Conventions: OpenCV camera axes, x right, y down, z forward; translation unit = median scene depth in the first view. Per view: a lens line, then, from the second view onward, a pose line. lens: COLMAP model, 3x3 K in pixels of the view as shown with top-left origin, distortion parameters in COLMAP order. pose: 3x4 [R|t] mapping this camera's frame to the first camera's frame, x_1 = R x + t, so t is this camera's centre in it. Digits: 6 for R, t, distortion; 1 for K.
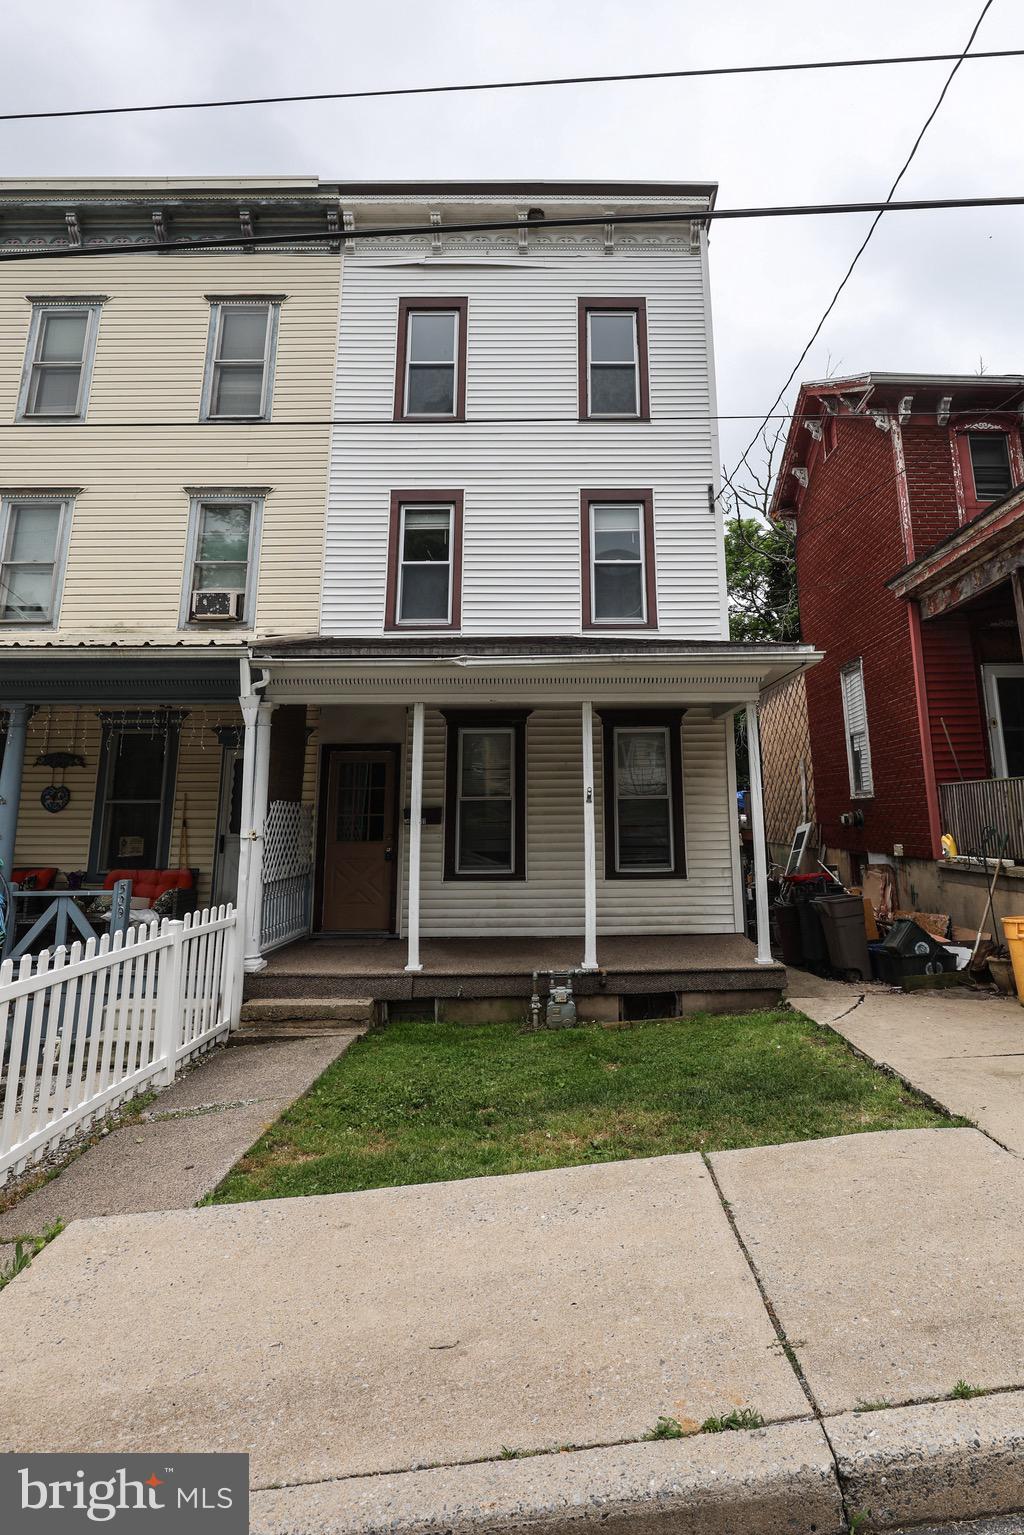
lens RADIAL K [[716.5, 0, 504.0], [0, 716.5, 766.7], [0, 0, 1]] dist [-0.027919, 0.001315]
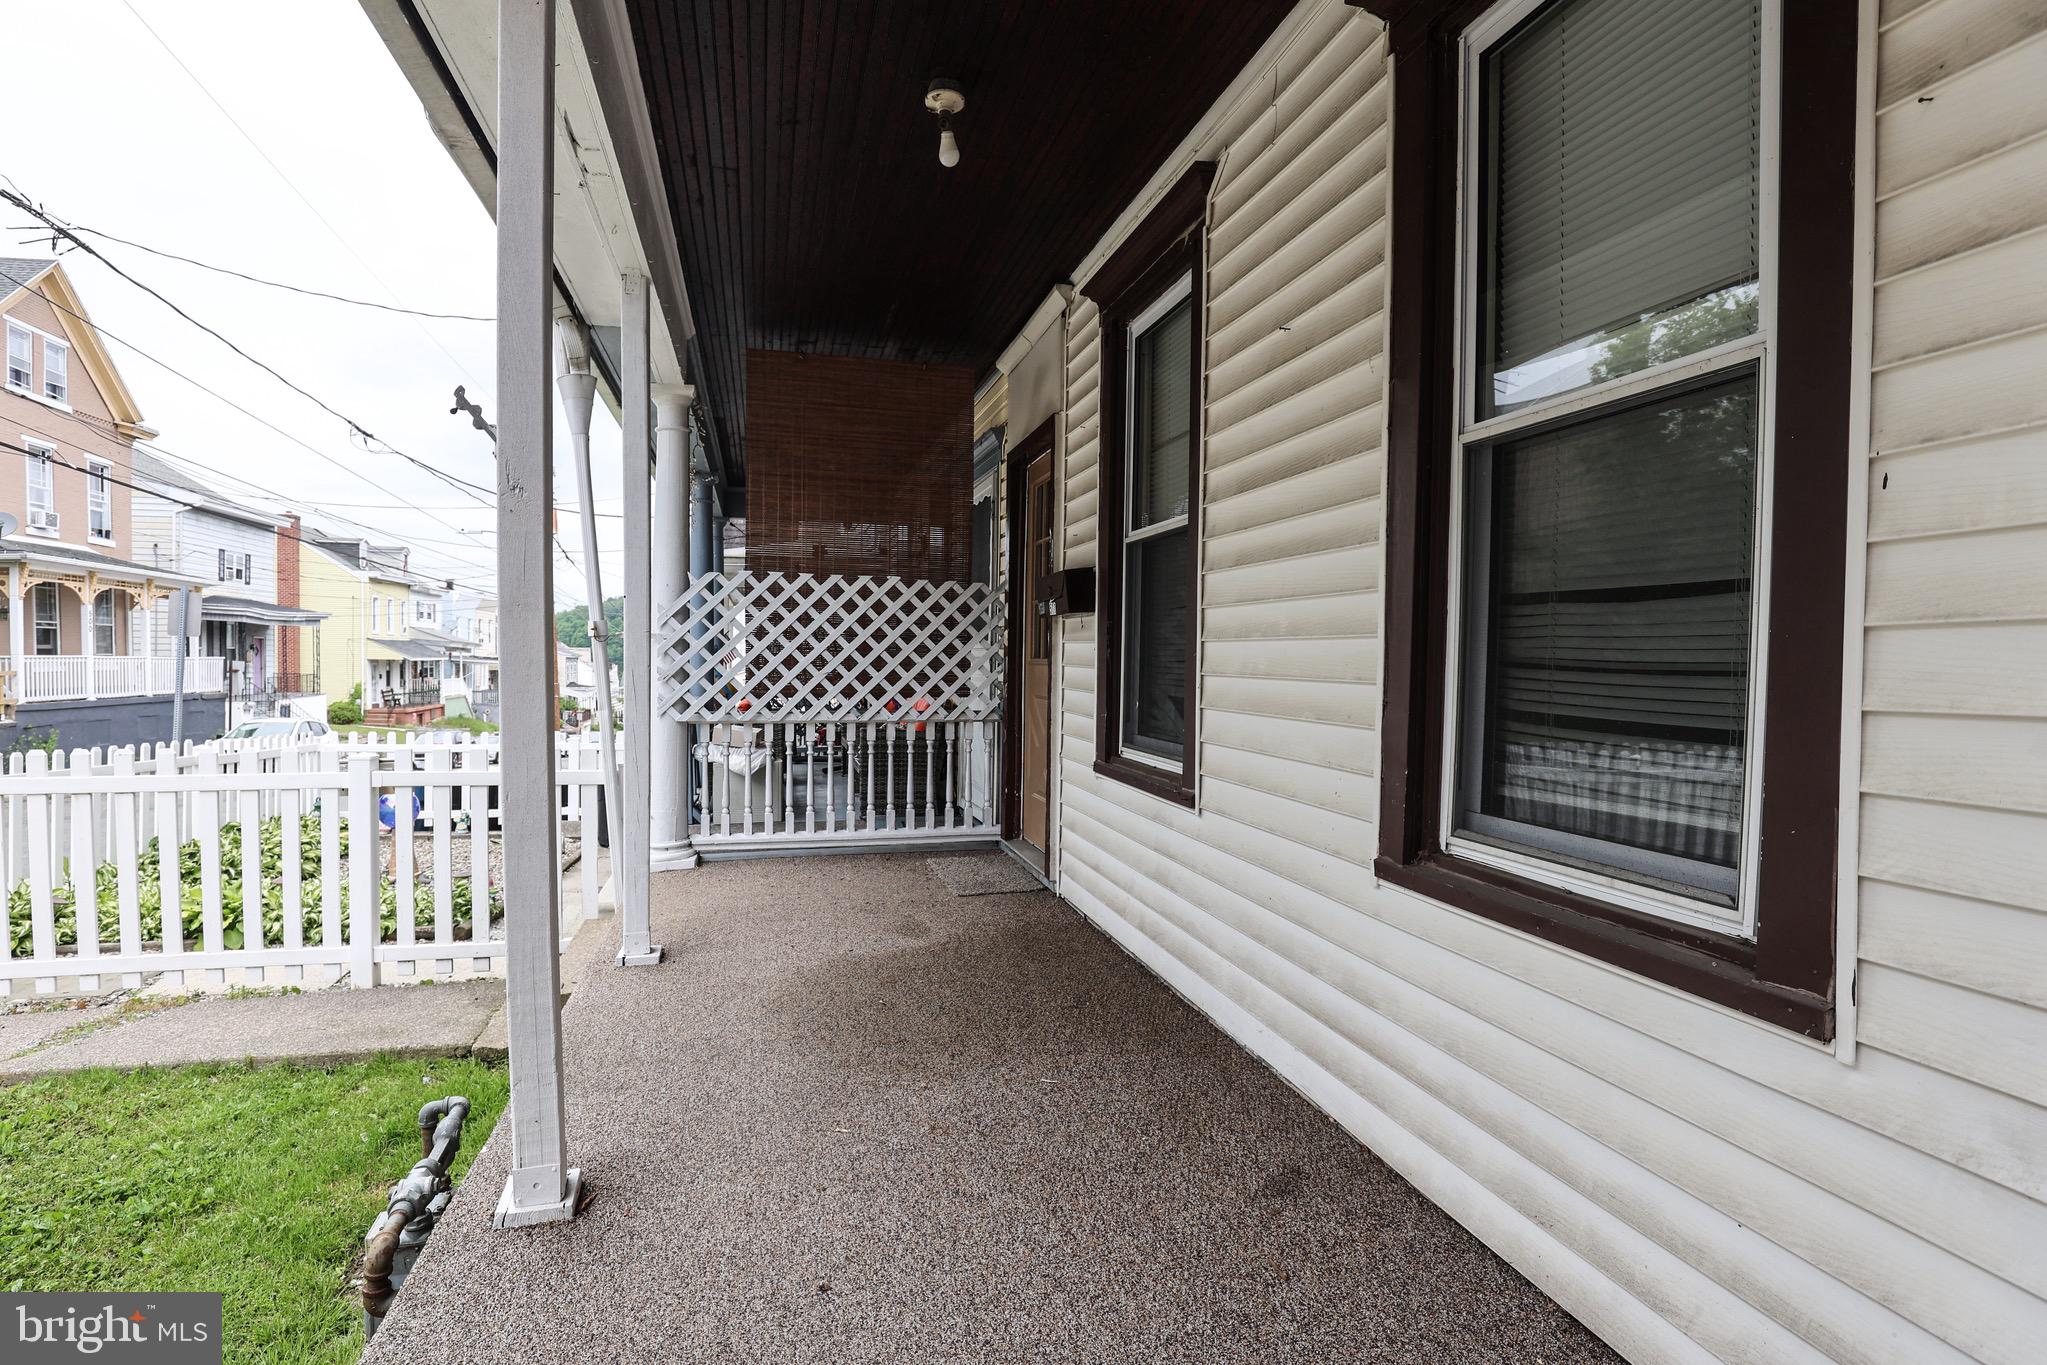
lens RADIAL K [[955.5, 0, 1023.5], [0, 955.5, 682.5], [0, 0, 1]] dist [-0.027919, 0.001315]
pose [[0.245381, 0.049501, -0.968162, 0.367169], [0.060472, 0.995969, 0.066249, 0.081188], [0.967539, -0.074803, 0.241399, 0.843843]]
